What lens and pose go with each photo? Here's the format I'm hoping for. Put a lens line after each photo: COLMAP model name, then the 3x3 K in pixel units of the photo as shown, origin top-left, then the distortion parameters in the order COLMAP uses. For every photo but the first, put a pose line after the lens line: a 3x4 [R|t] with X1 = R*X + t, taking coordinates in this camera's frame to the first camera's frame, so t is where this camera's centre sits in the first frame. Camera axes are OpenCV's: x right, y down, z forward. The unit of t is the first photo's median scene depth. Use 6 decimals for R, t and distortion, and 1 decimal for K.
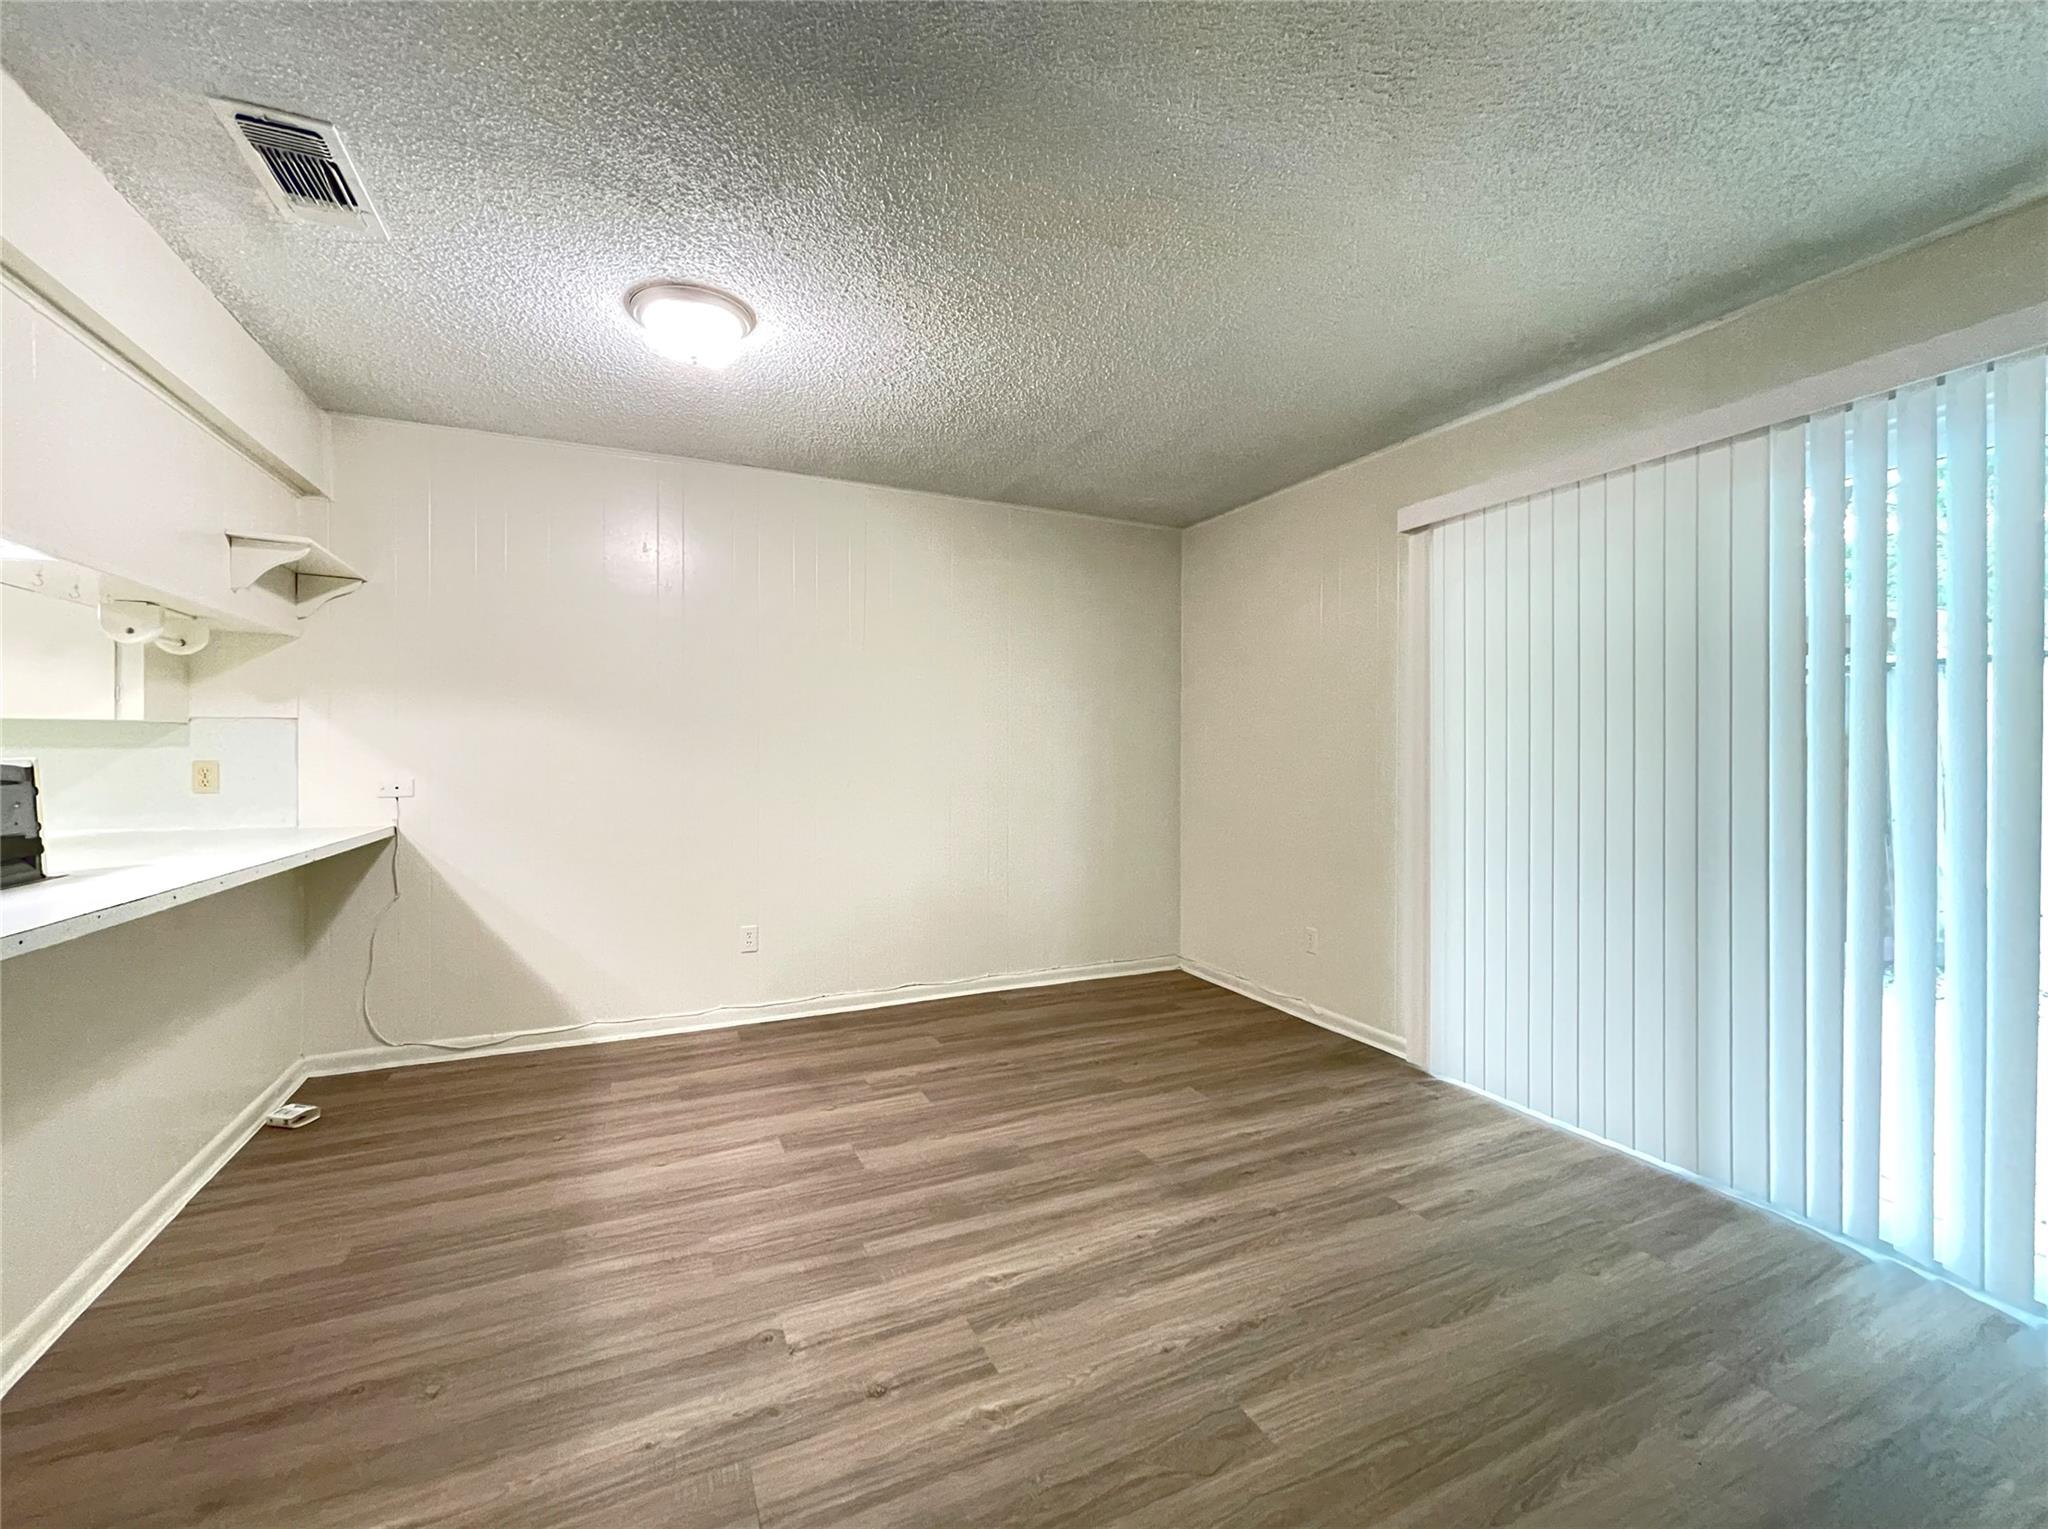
lens RADIAL K [[828.5, 0, 1024.0], [0, 828.5, 764.5], [0, 0, 1]] dist [-0.002293, 0.000053]
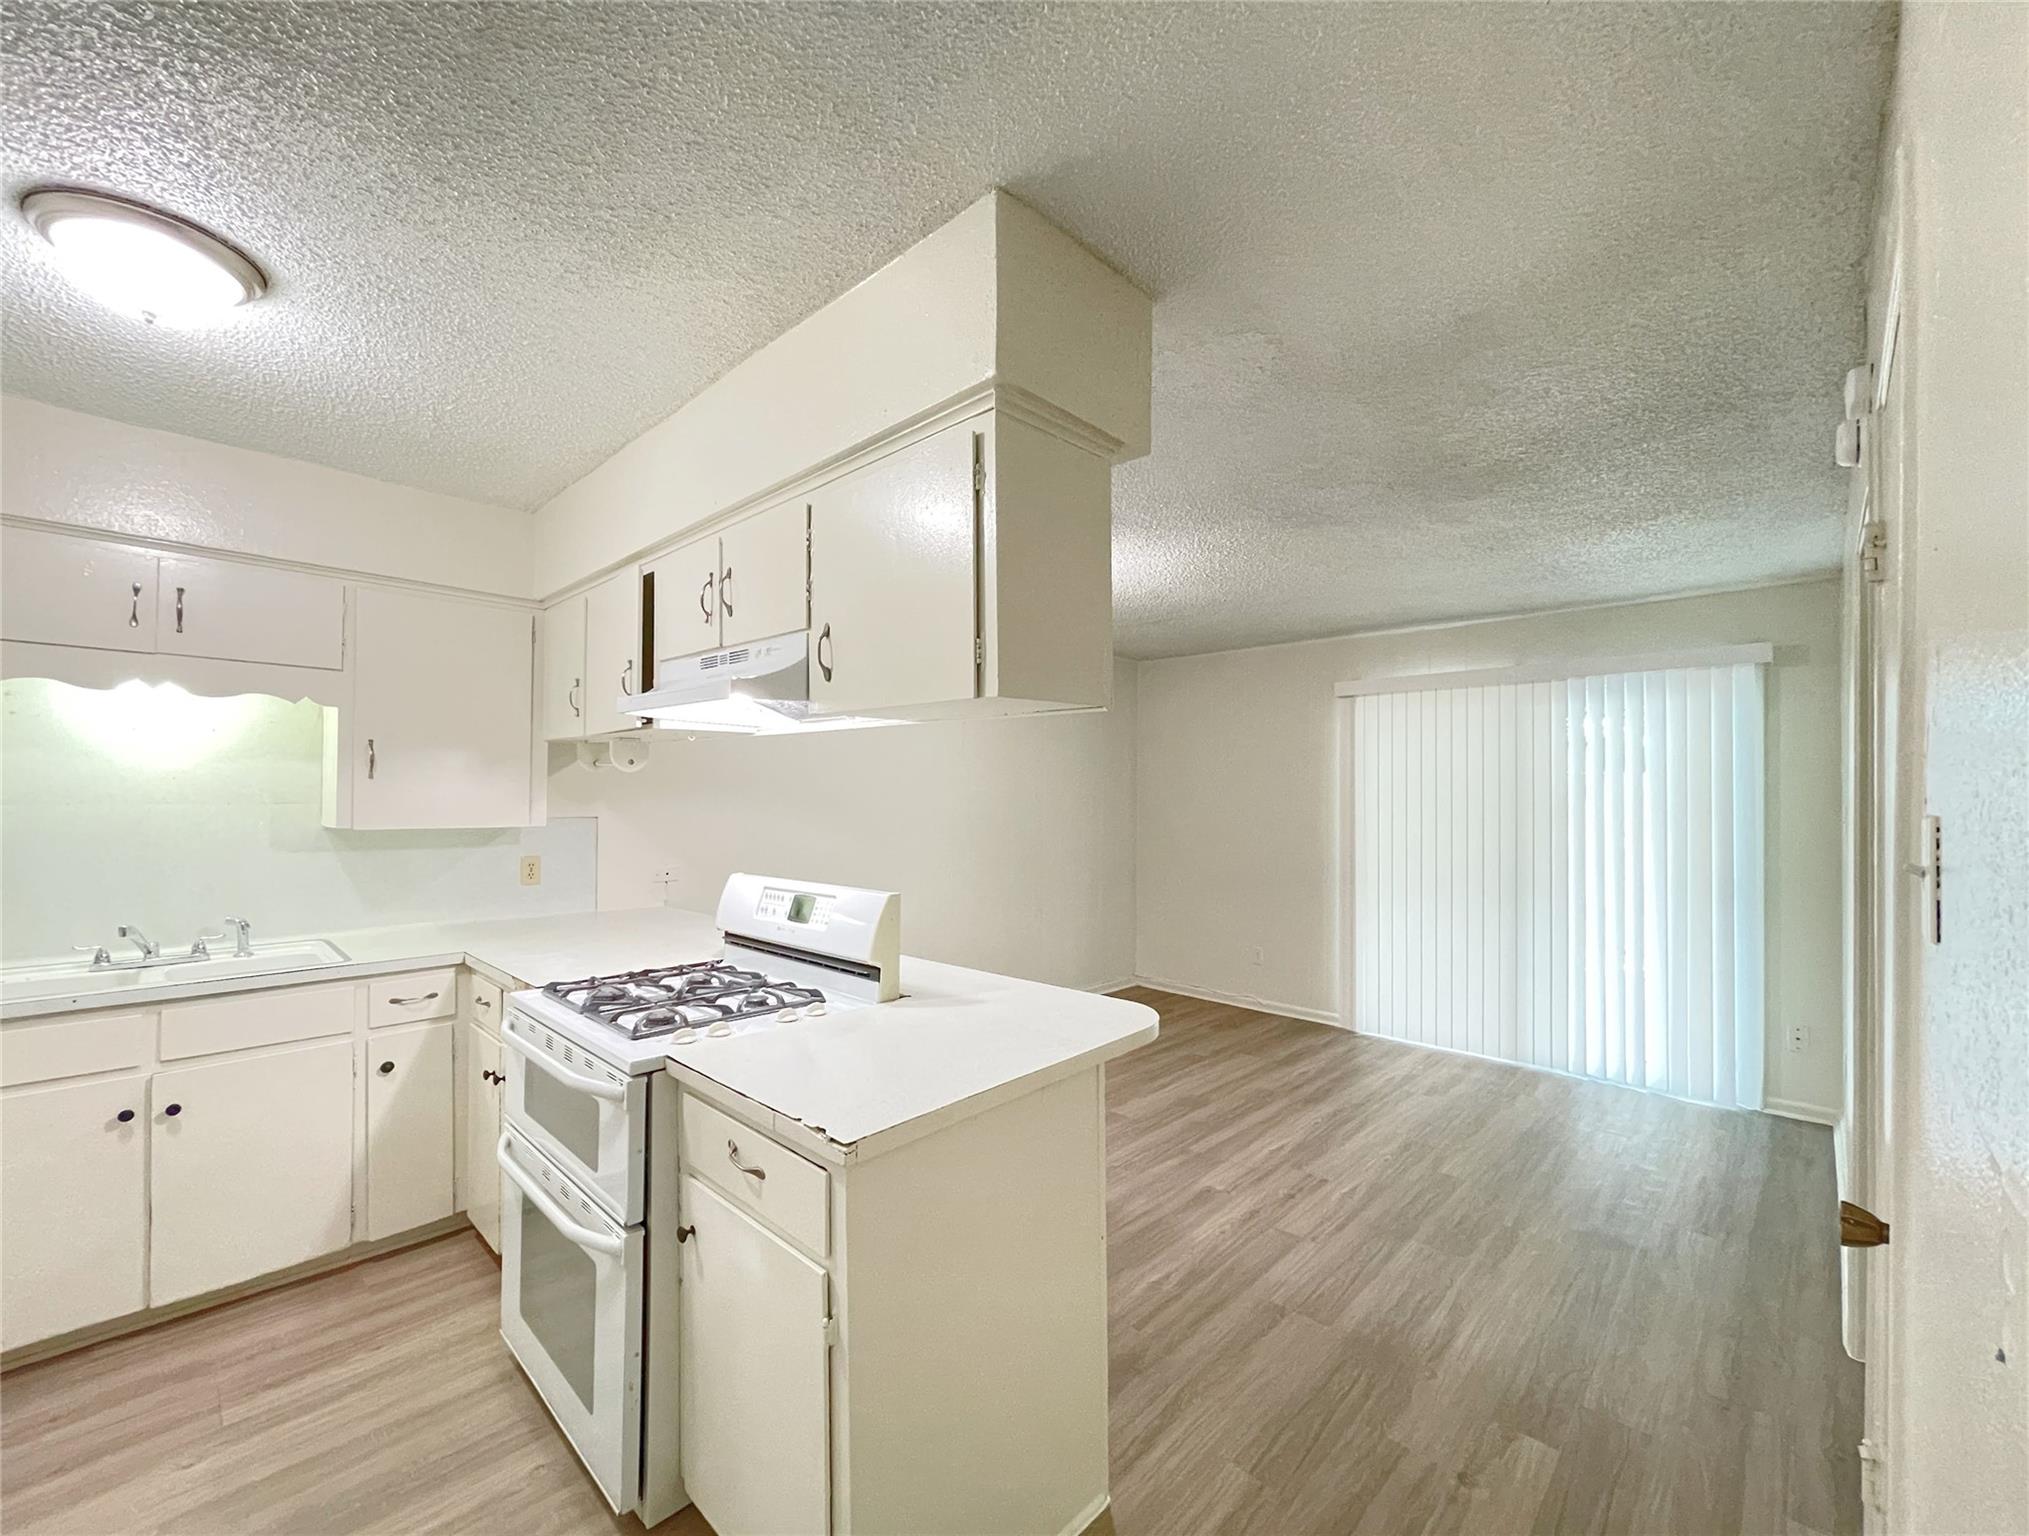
lens RADIAL K [[833.8, 0, 1005.0], [0, 833.8, 788.4], [0, 0, 1]] dist [0.000874, 0.000211]
pose [[0.933588, 0.008765, 0.358241, -0.987062], [-0.004157, 0.999898, -0.013632, -0.105597], [-0.358324, 0.011238, 0.933530, -0.383962]]
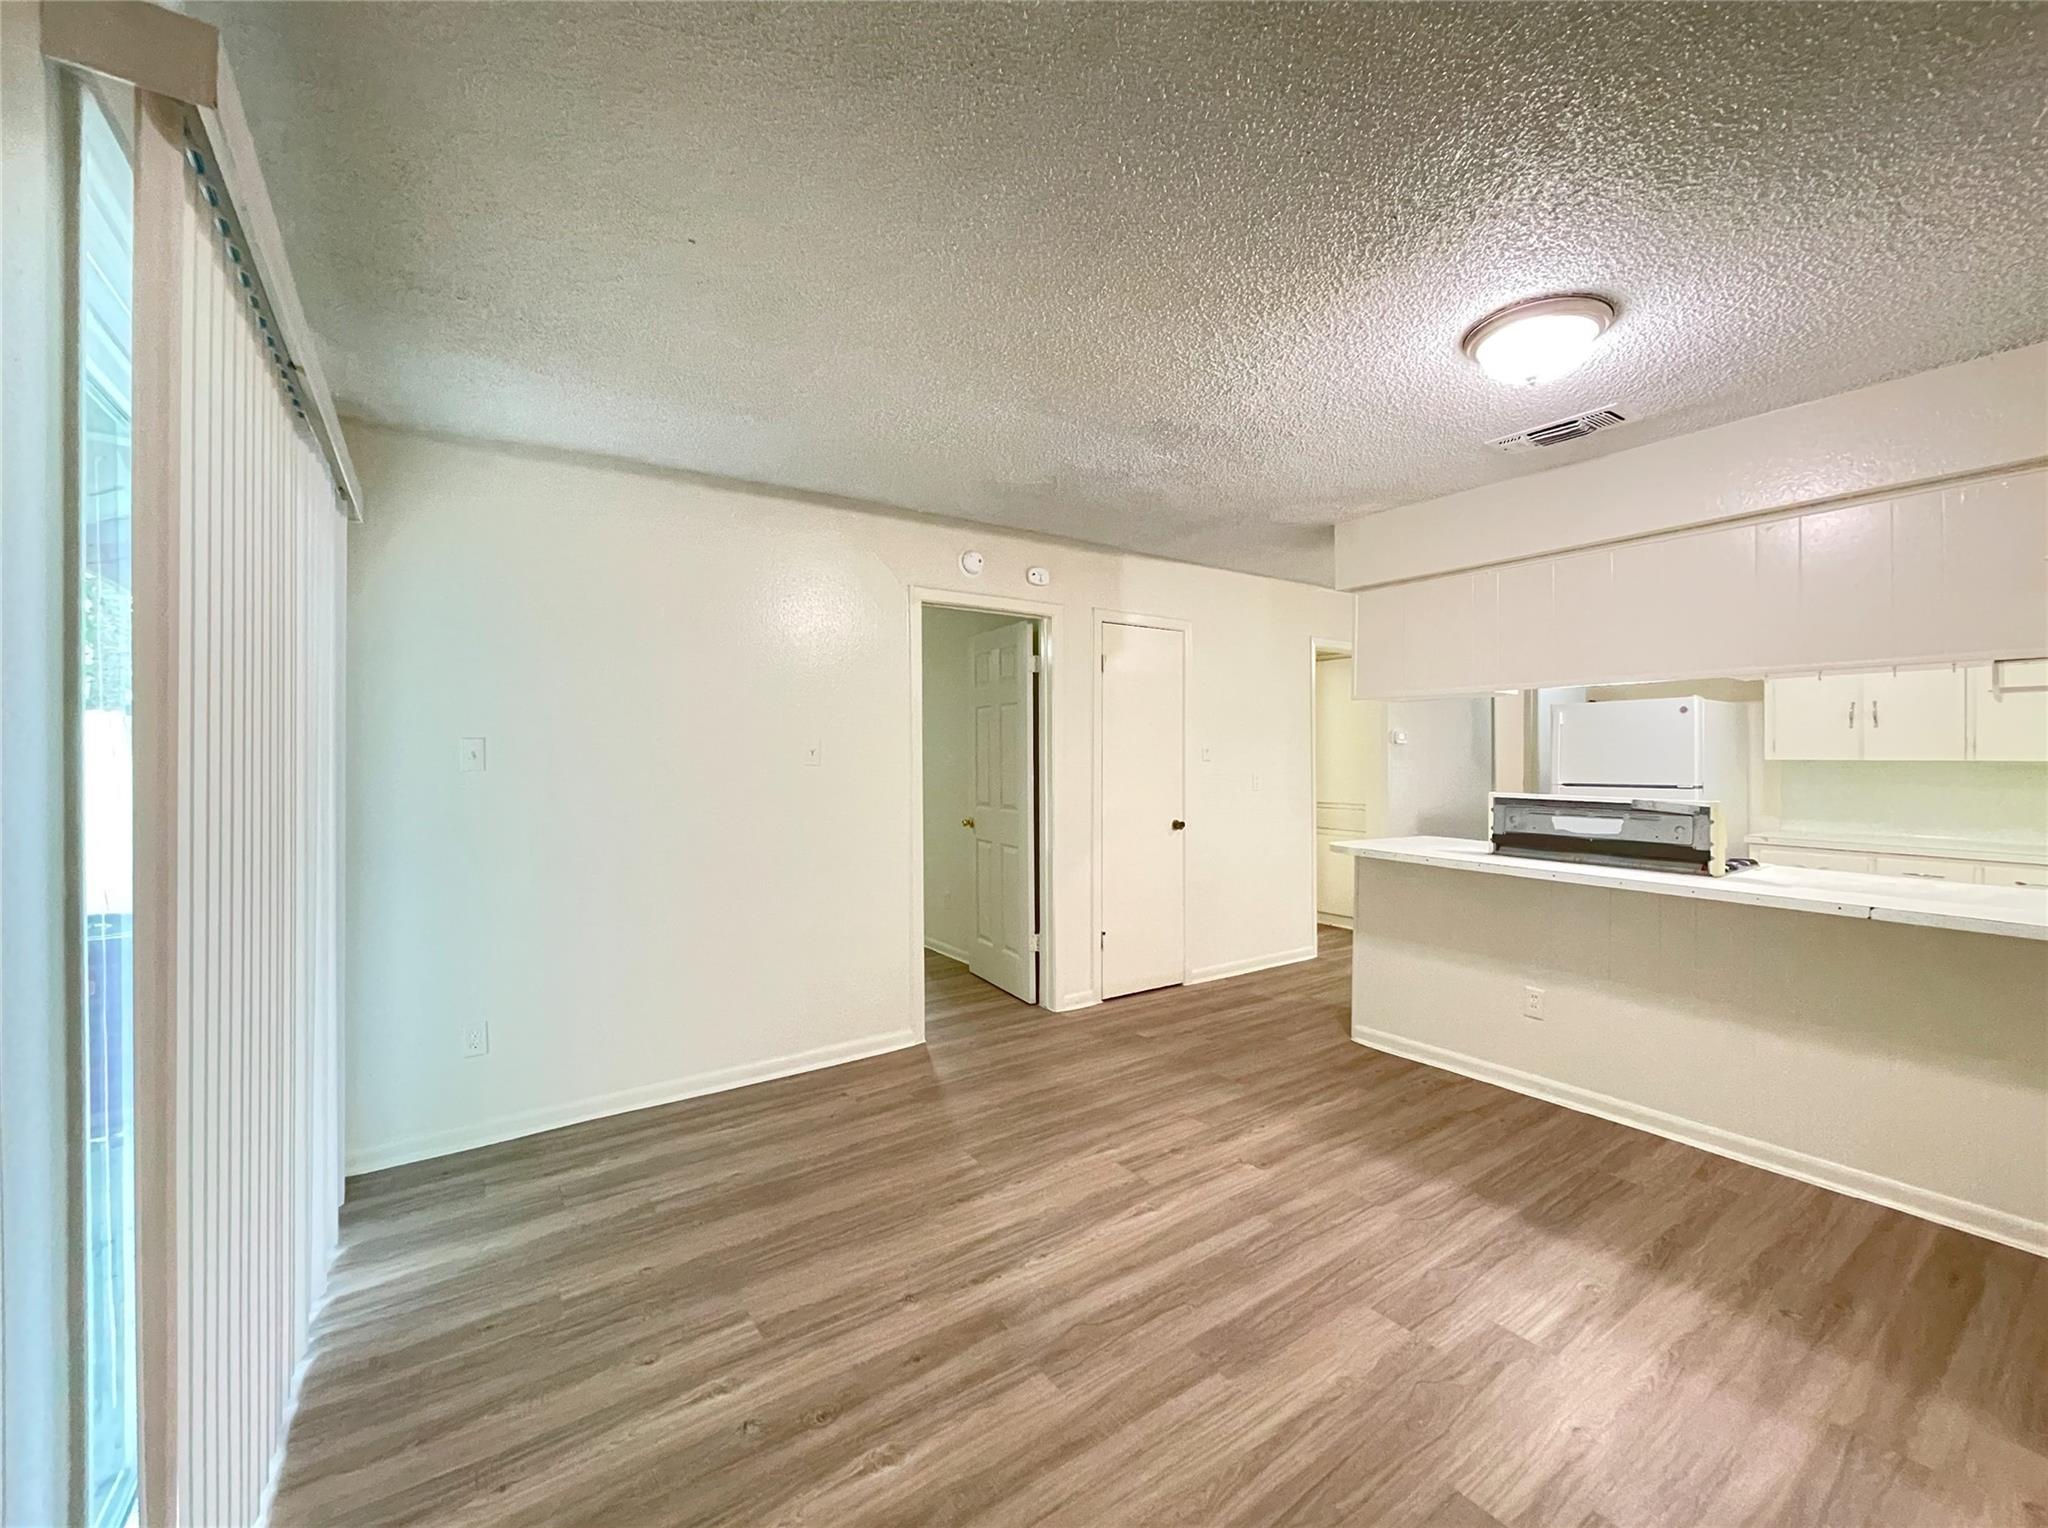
lens RADIAL K [[828.5, 0, 1024.0], [0, 828.5, 764.0], [0, 0, 1]] dist [-0.002293, 0.000053]
pose [[-0.984222, 0.002491, -0.176922, 0.309818], [-0.003684, 0.999396, 0.034563, -0.099766], [0.176901, 0.034670, -0.983618, 1.778919]]
